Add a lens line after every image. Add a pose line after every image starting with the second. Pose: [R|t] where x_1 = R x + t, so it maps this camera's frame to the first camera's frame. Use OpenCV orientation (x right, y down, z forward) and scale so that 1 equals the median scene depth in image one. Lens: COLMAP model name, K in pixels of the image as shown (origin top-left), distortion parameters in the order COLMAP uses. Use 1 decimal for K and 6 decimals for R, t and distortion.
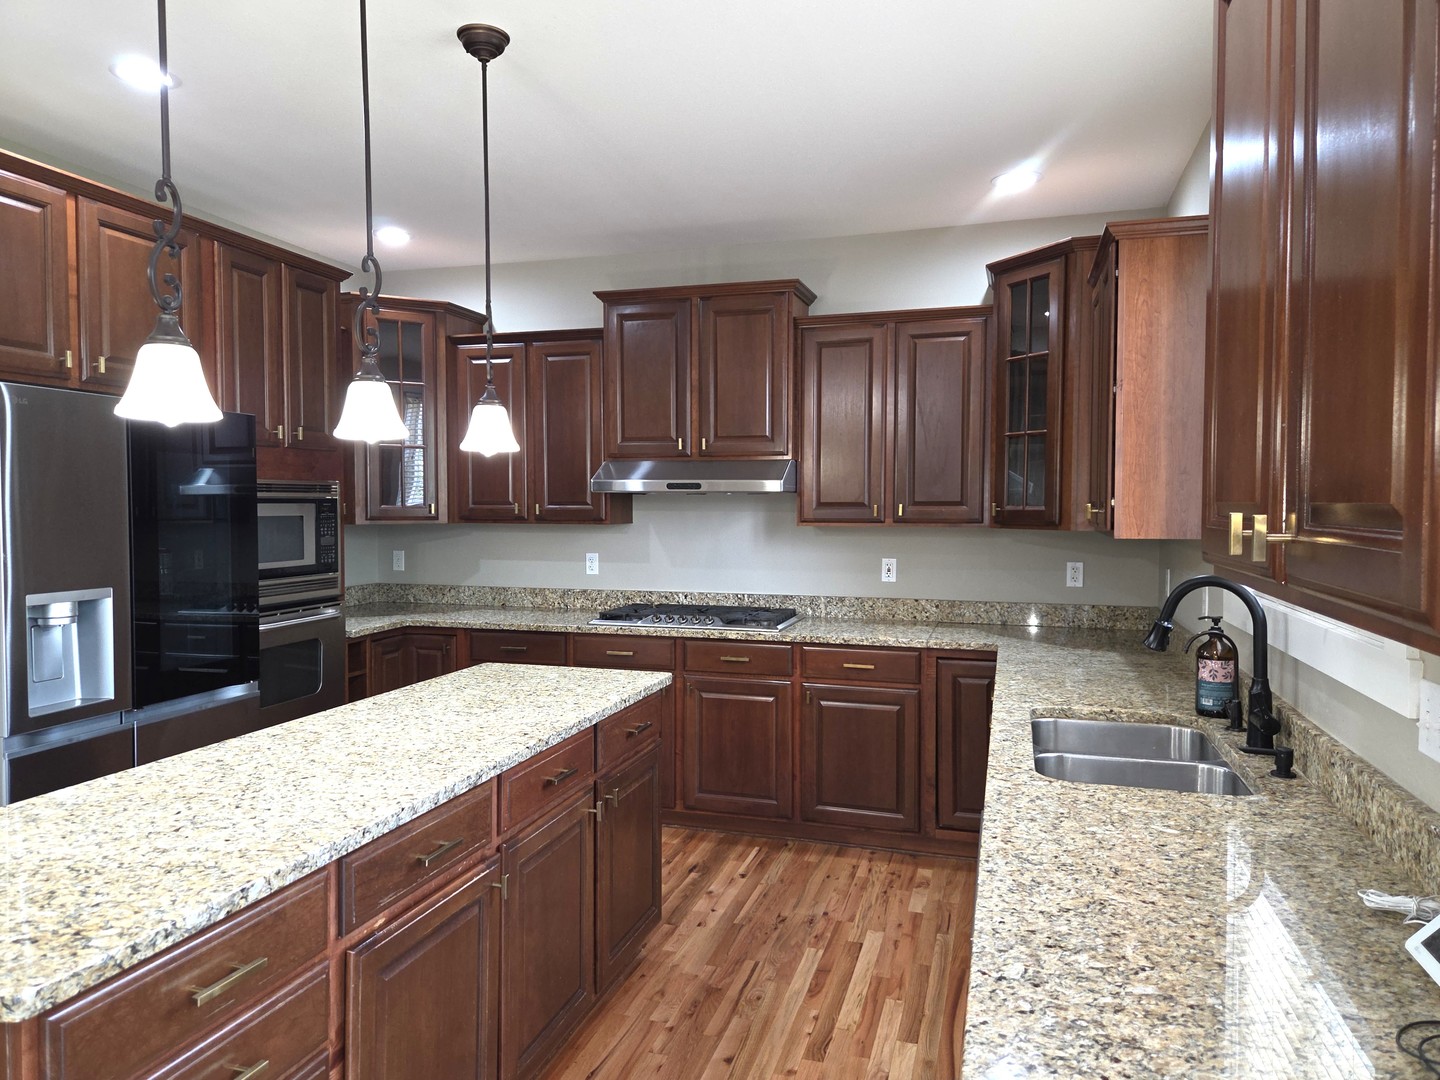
lens RADIAL K [[972.9, 0, 715.2], [0, 972.9, 541.4], [0, 0, 1]] dist [0.043358, -0.019776]
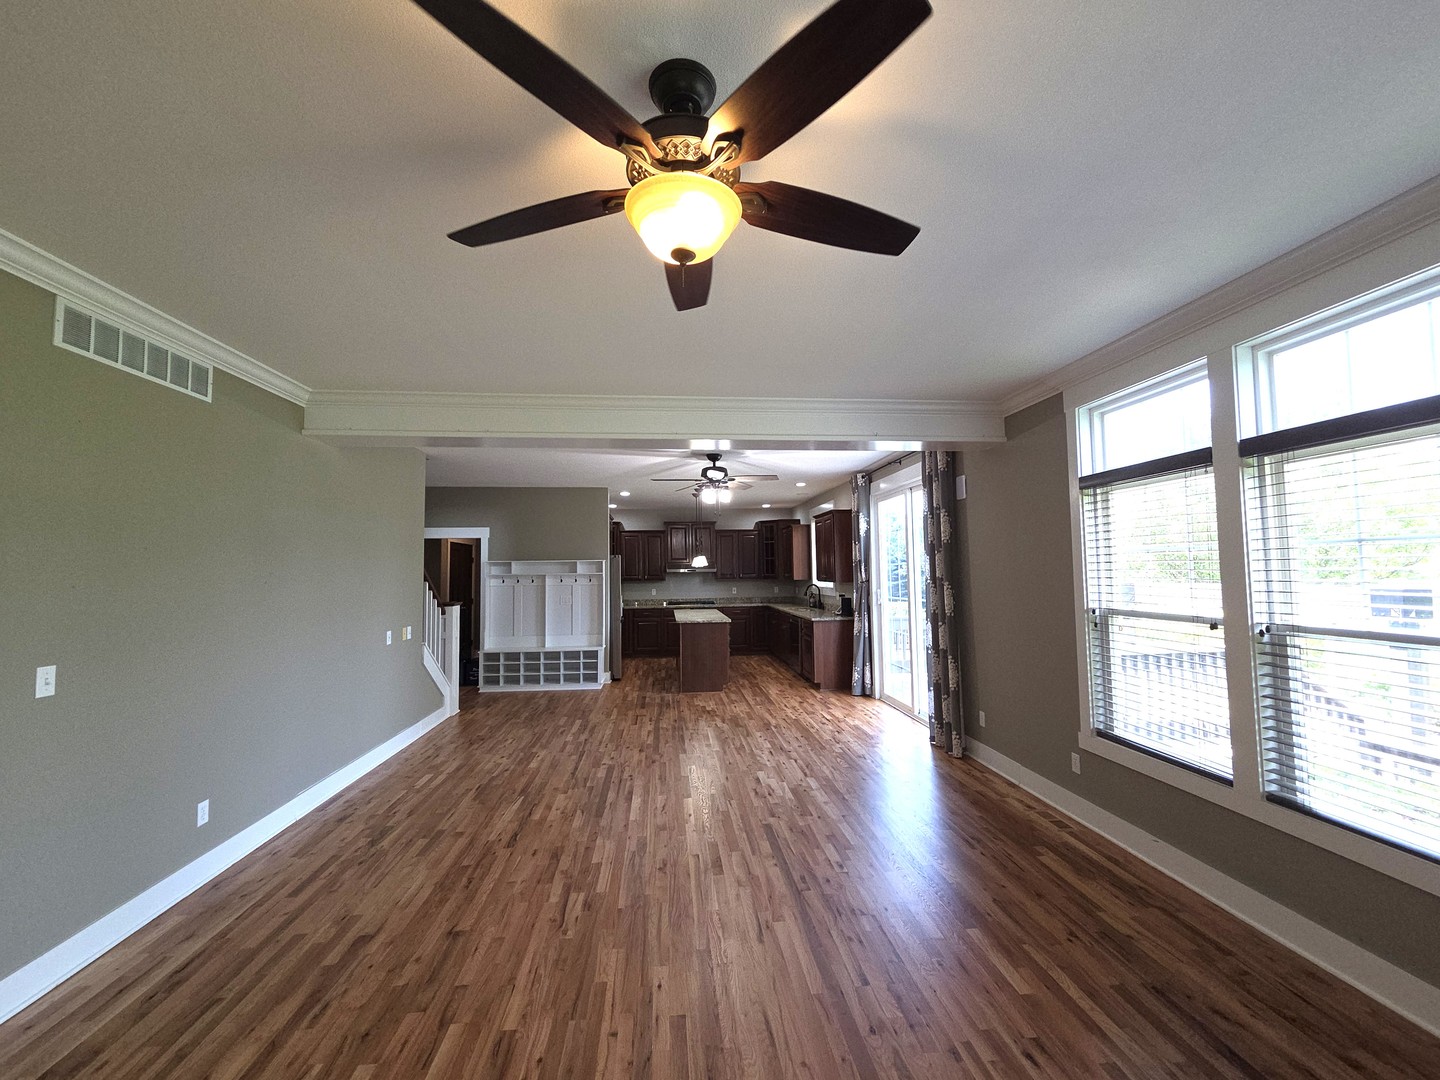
lens RADIAL K [[597.7, 0, 722.4], [0, 597.7, 542.0], [0, 0, 1]] dist [-0.001390, -0.000016]
pose [[0.916367, 0.003089, 0.400327, -0.916461], [0.033613, 0.995846, -0.084626, 0.039055], [-0.398926, 0.091004, 0.912456, -1.350058]]
